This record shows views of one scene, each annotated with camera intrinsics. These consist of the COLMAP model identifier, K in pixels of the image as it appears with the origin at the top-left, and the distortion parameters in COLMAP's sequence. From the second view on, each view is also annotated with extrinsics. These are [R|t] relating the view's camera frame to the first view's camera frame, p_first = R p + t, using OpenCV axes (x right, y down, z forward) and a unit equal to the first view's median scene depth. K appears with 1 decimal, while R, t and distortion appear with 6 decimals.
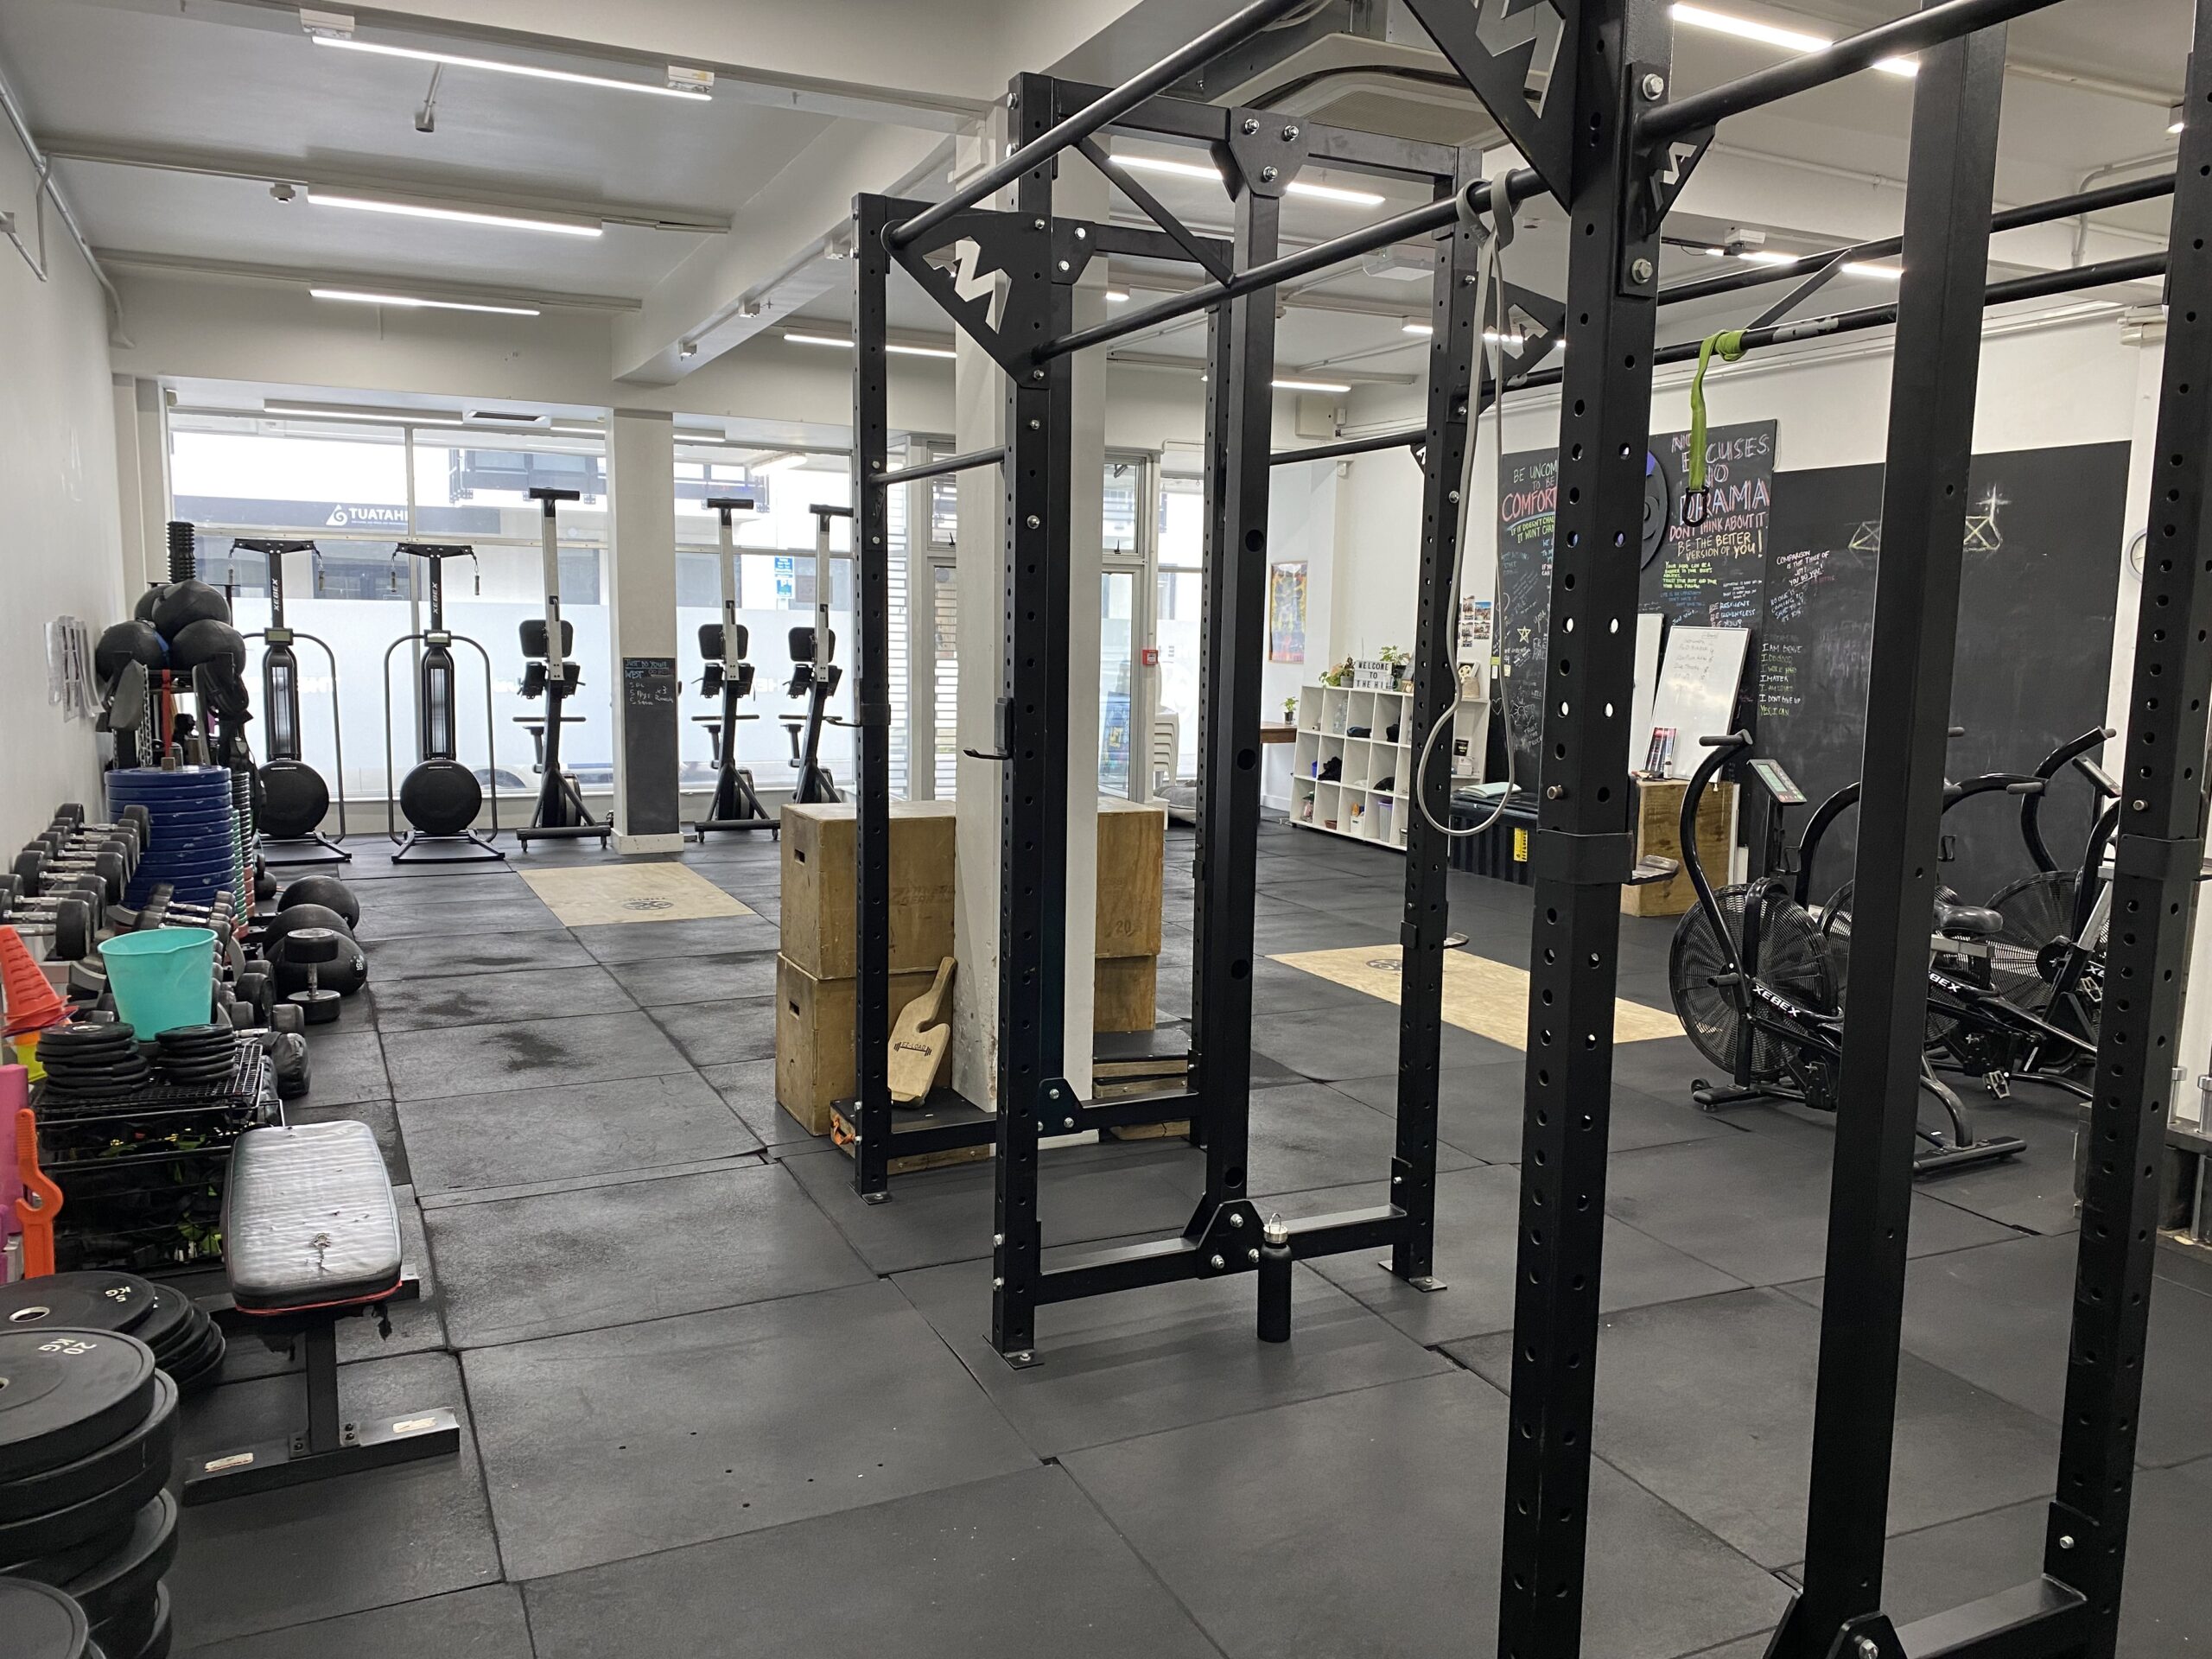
lens RADIAL K [[1678.9, 0, 1114.5], [0, 1678.9, 814.7], [0, 0, 1]] dist [0.051662, -0.062938]
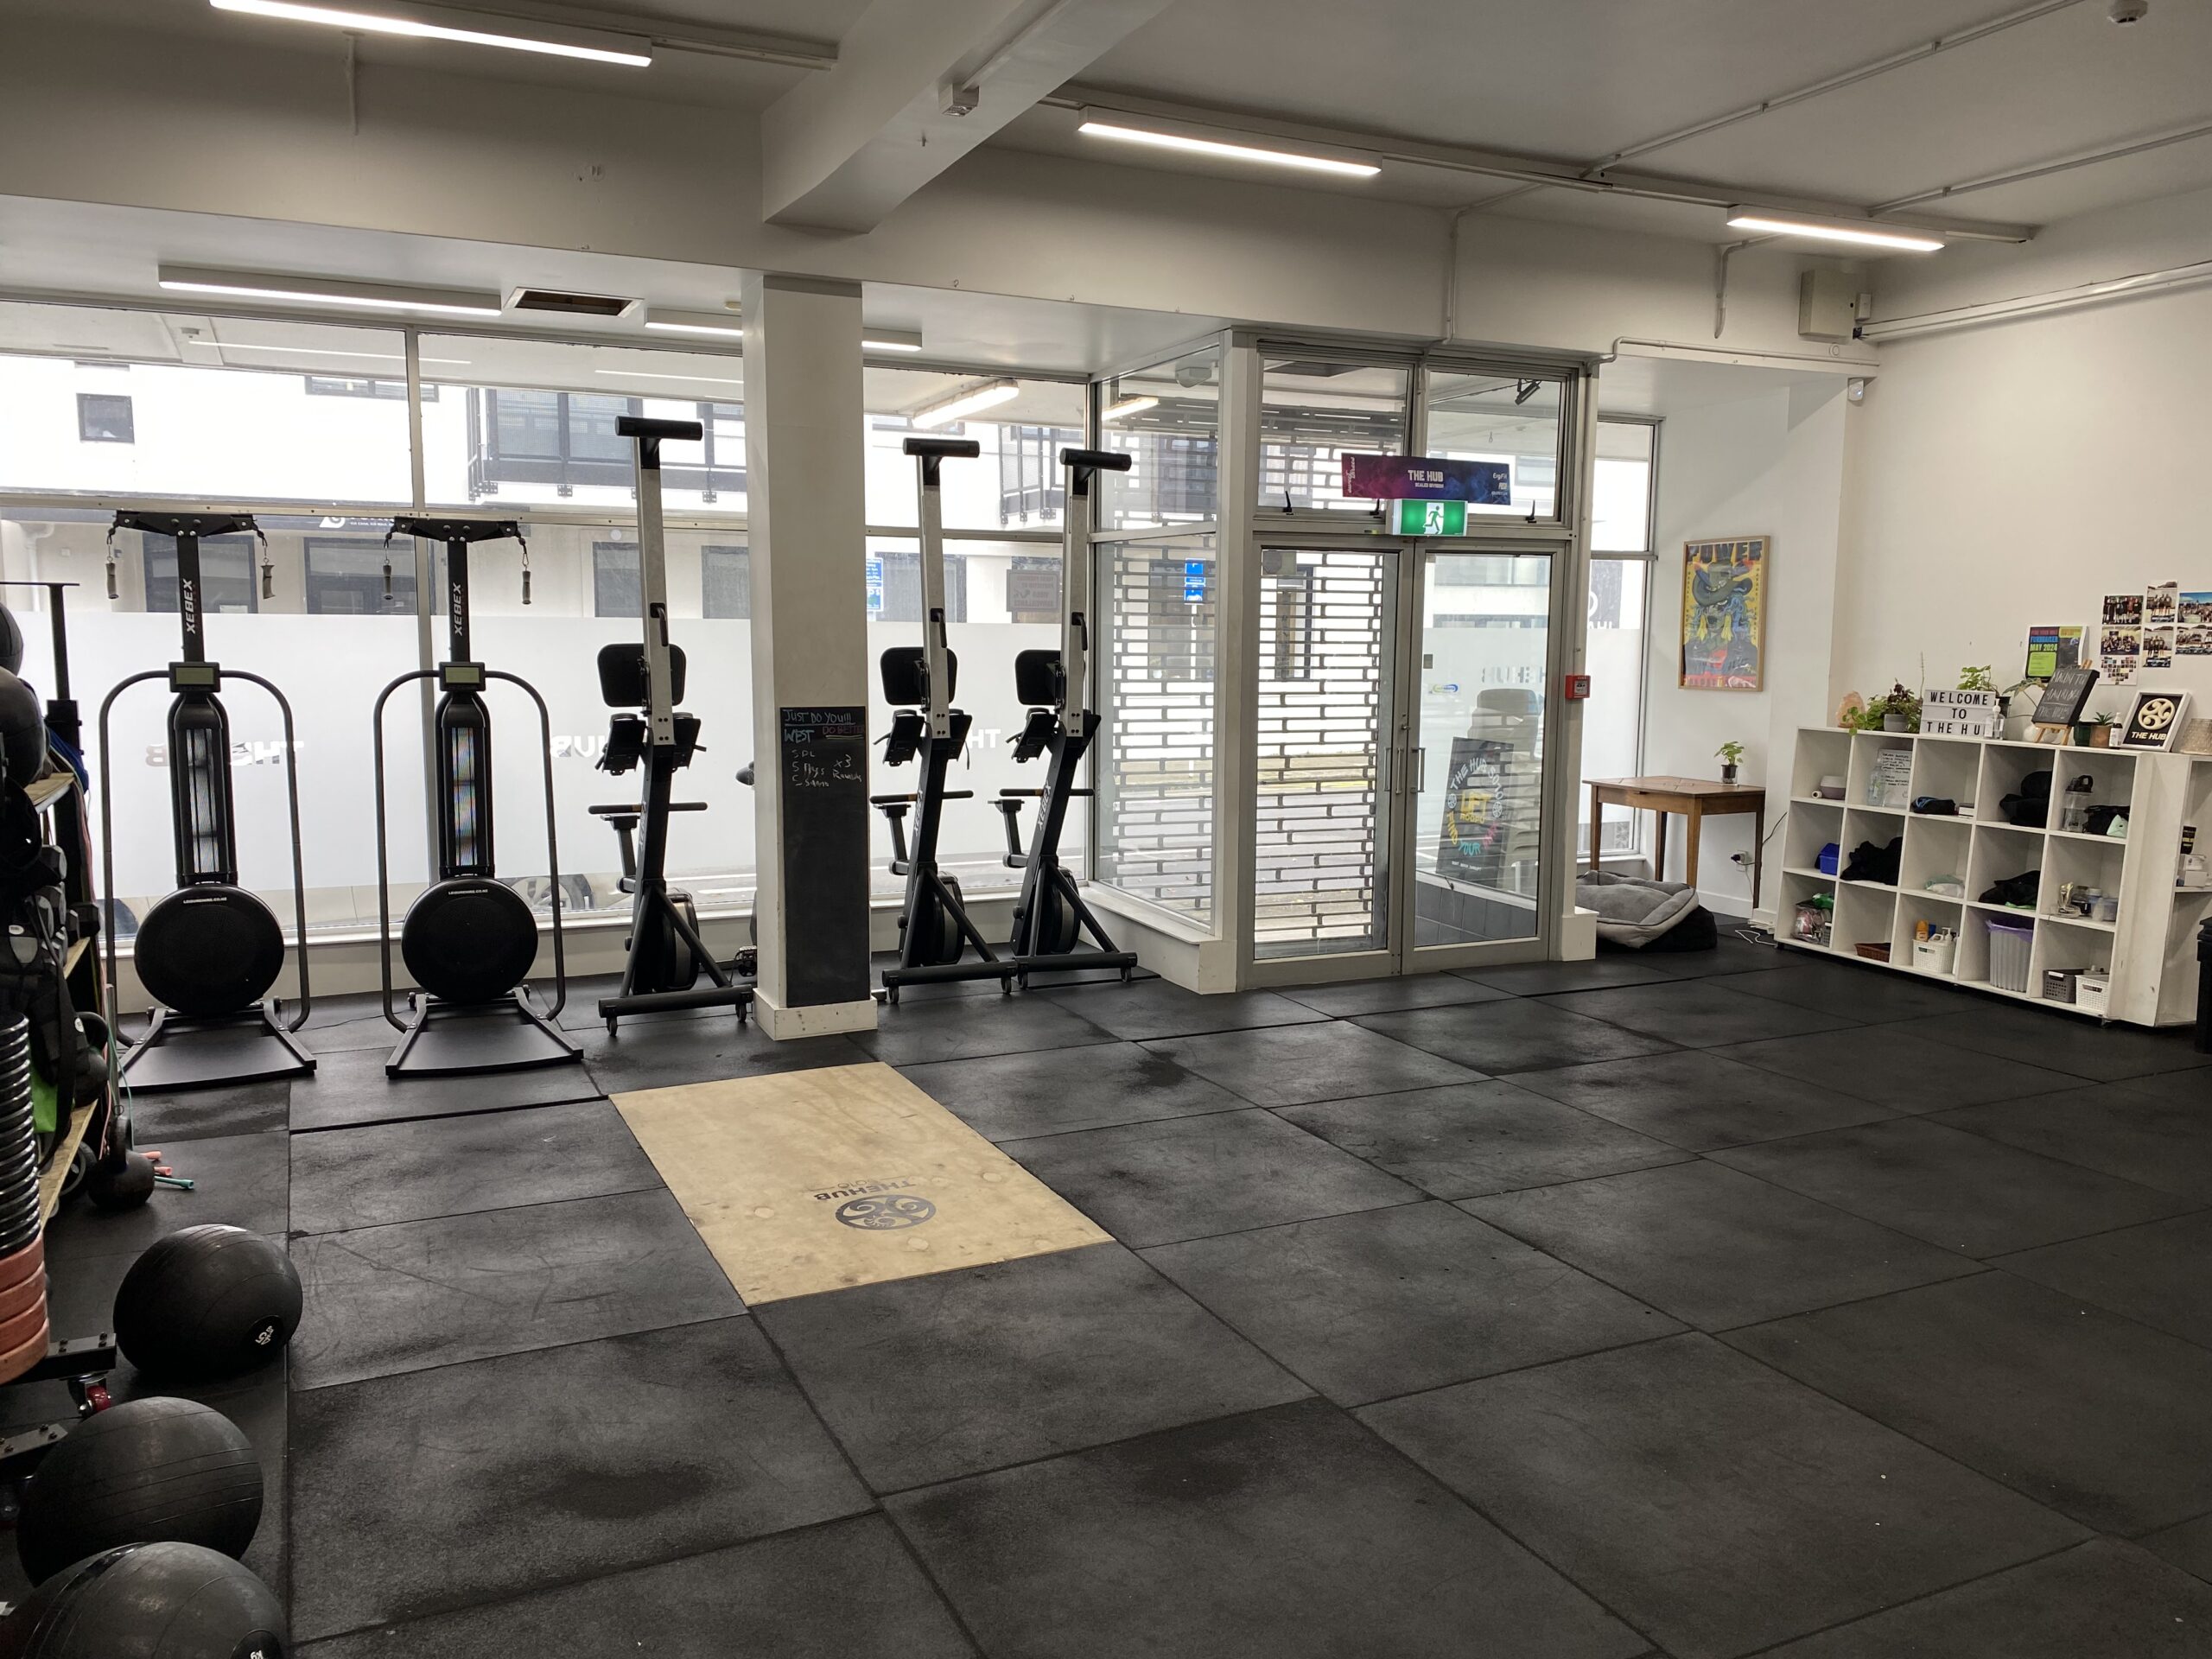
lens RADIAL K [[1678.9, 0, 1107.4], [0, 1678.9, 826.0], [0, 0, 1]] dist [0.051662, -0.062938]
pose [[0.999864, -0.010798, -0.012469, -0.165579], [0.010791, 0.999942, -0.000661, -0.048718], [0.012476, 0.000526, 0.999922, 0.405844]]
